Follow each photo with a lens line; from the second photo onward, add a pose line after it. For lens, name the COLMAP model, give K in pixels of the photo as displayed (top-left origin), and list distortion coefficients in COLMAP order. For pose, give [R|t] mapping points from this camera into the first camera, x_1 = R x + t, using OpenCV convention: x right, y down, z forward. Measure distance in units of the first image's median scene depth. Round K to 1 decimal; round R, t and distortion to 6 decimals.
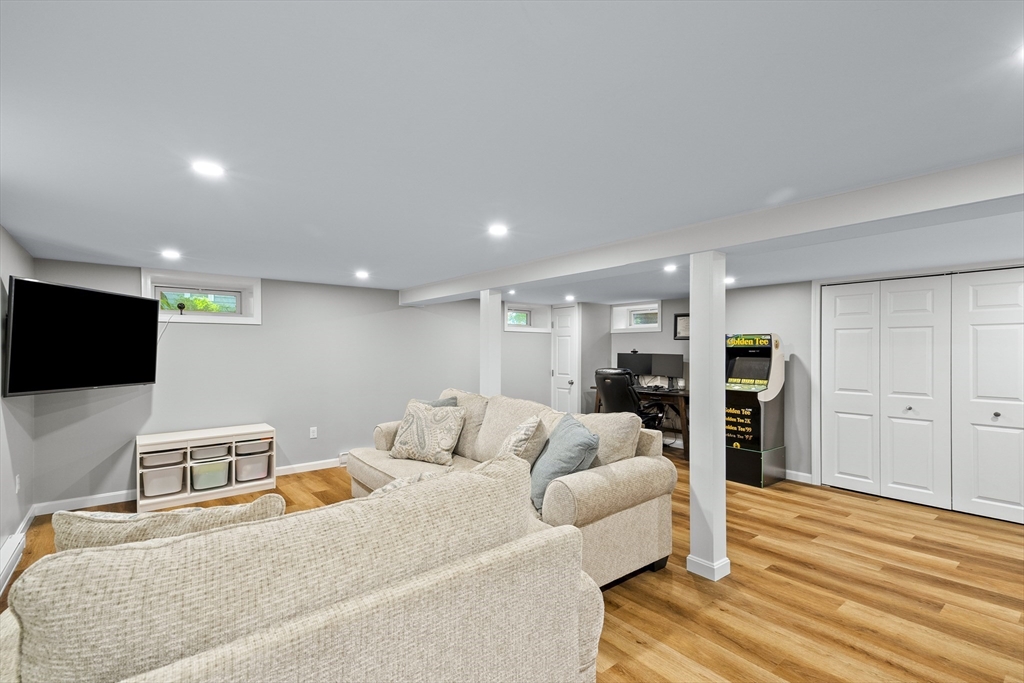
lens RADIAL K [[463.0, 0, 510.4], [0, 463.0, 346.7], [0, 0, 1]] dist [0.024498, -0.000832]
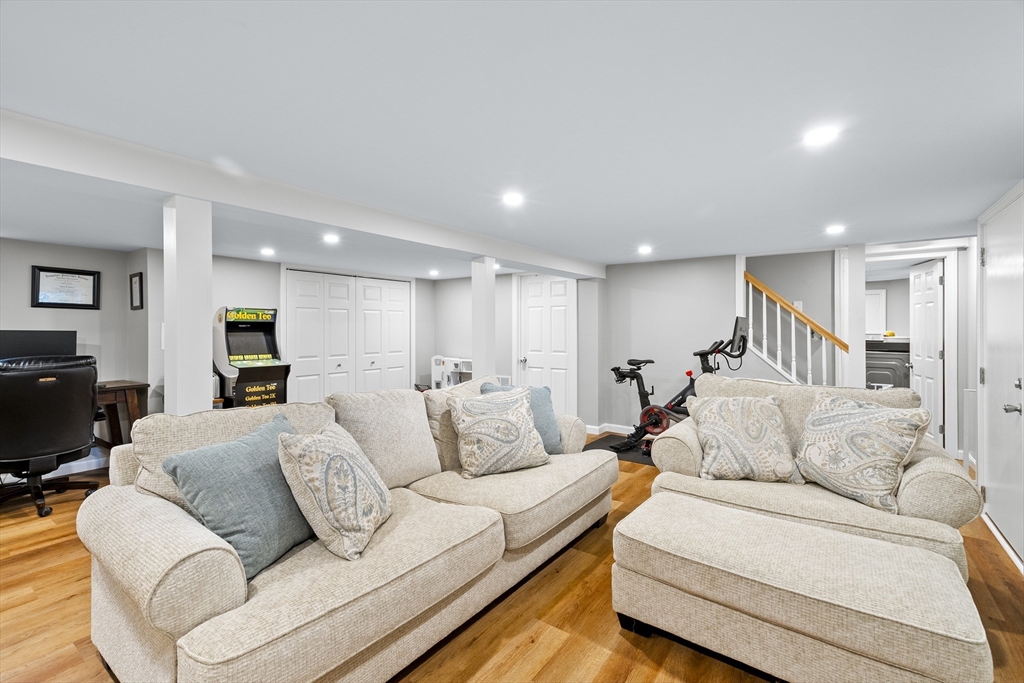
lens RADIAL K [[457.8, 0, 510.1], [0, 457.8, 340.2], [0, 0, 1]] dist [0.025184, 0.000333]
pose [[-0.261106, -0.029583, 0.964857, -0.787199], [-0.006699, 0.999562, 0.028834, 0.011612], [-0.965287, 0.001066, -0.261190, 1.052170]]
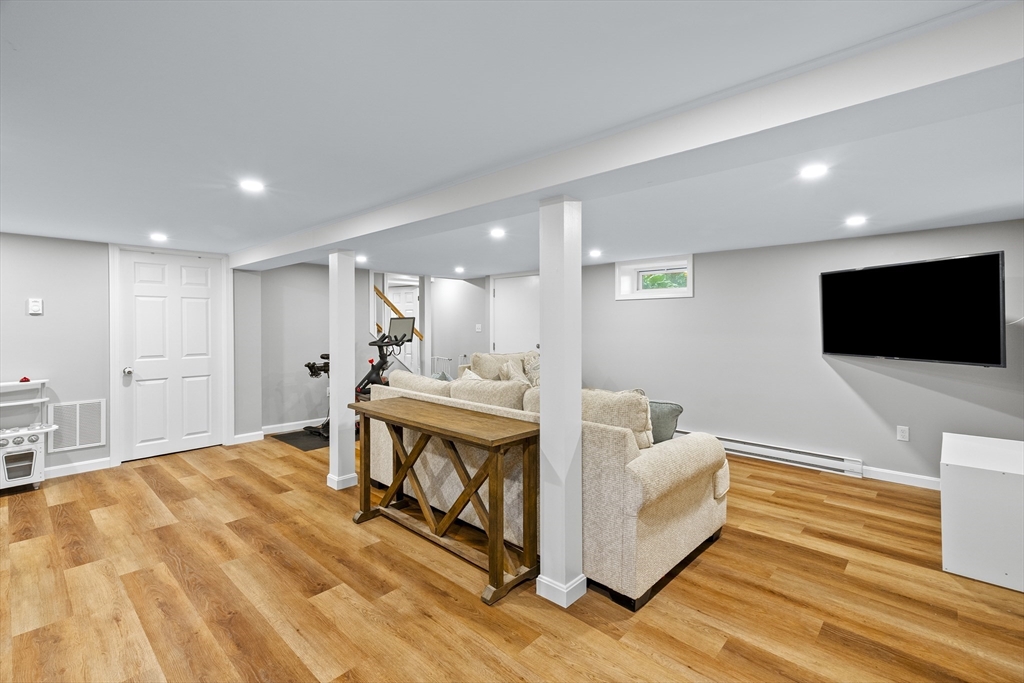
lens RADIAL K [[463.0, 0, 510.4], [0, 463.0, 346.7], [0, 0, 1]] dist [0.024498, -0.000832]
pose [[-0.989580, 0.005650, -0.143876, 0.110184], [-0.000184, 0.999179, 0.040504, 0.021156], [0.143987, 0.040108, -0.988766, 1.973222]]
